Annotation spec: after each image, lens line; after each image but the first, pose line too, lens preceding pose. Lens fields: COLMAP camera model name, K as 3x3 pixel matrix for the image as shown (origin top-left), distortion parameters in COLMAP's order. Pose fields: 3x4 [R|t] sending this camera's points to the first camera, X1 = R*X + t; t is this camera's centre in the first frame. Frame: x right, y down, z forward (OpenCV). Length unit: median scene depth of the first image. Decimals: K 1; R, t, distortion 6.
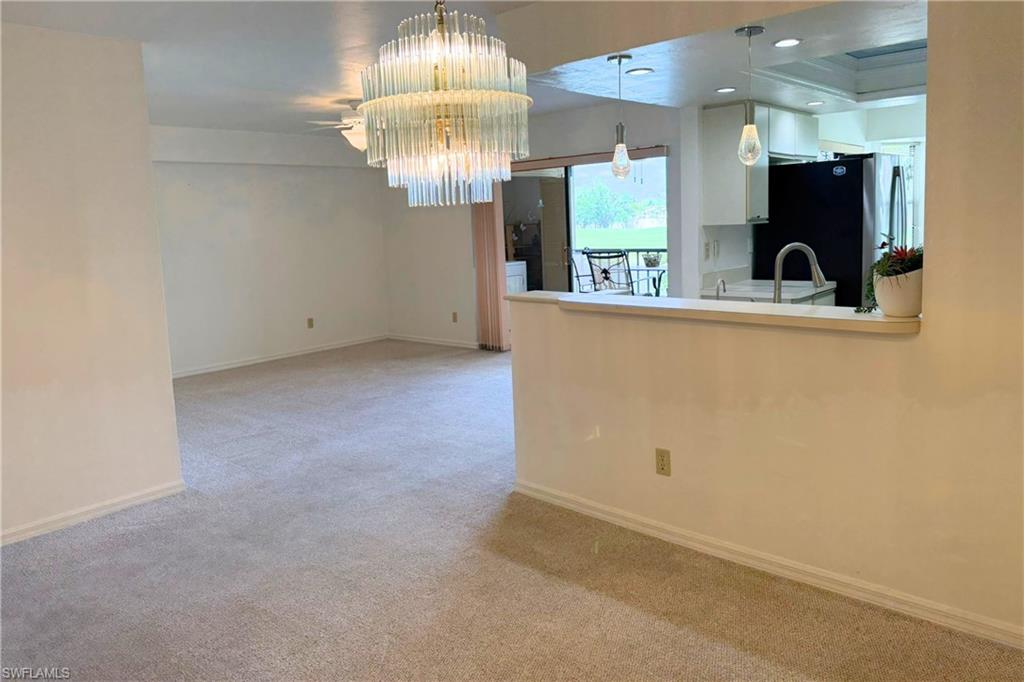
lens RADIAL K [[721.3, 0, 515.2], [0, 721.3, 294.3], [0, 0, 1]] dist [0.048297, -0.050086]
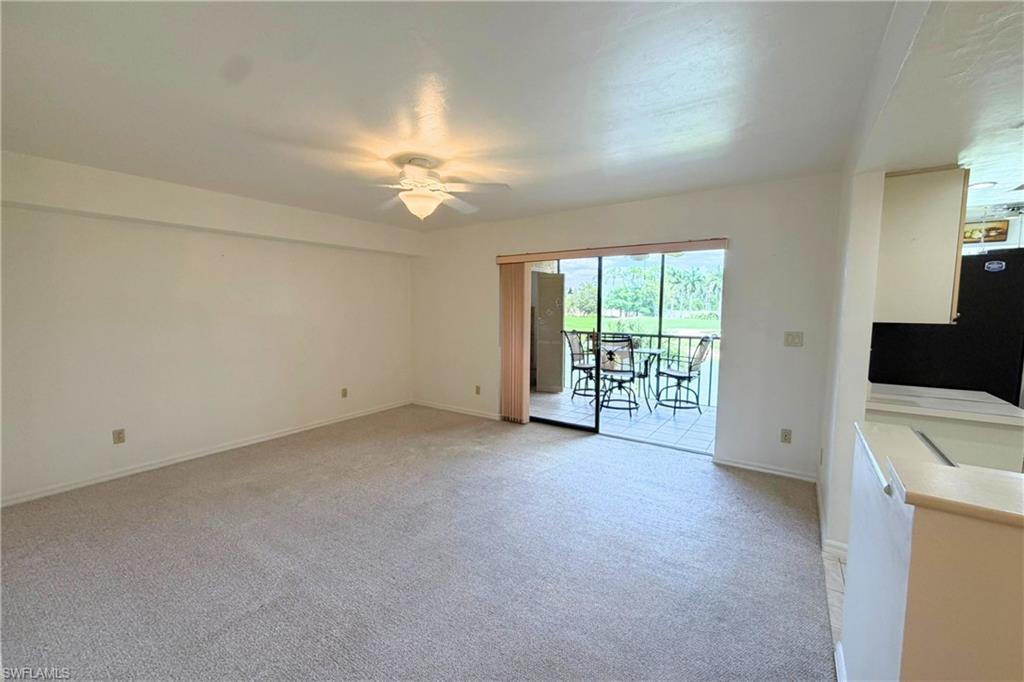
lens RADIAL K [[408.5, 0, 508.9], [0, 408.5, 340.5], [0, 0, 1]] dist [-0.000103, 0.000313]
pose [[0.991602, 0.032138, 0.125270, -0.244034], [-0.029526, 0.999307, -0.022655, -0.066152], [-0.125912, 0.018766, 0.991864, 0.751134]]
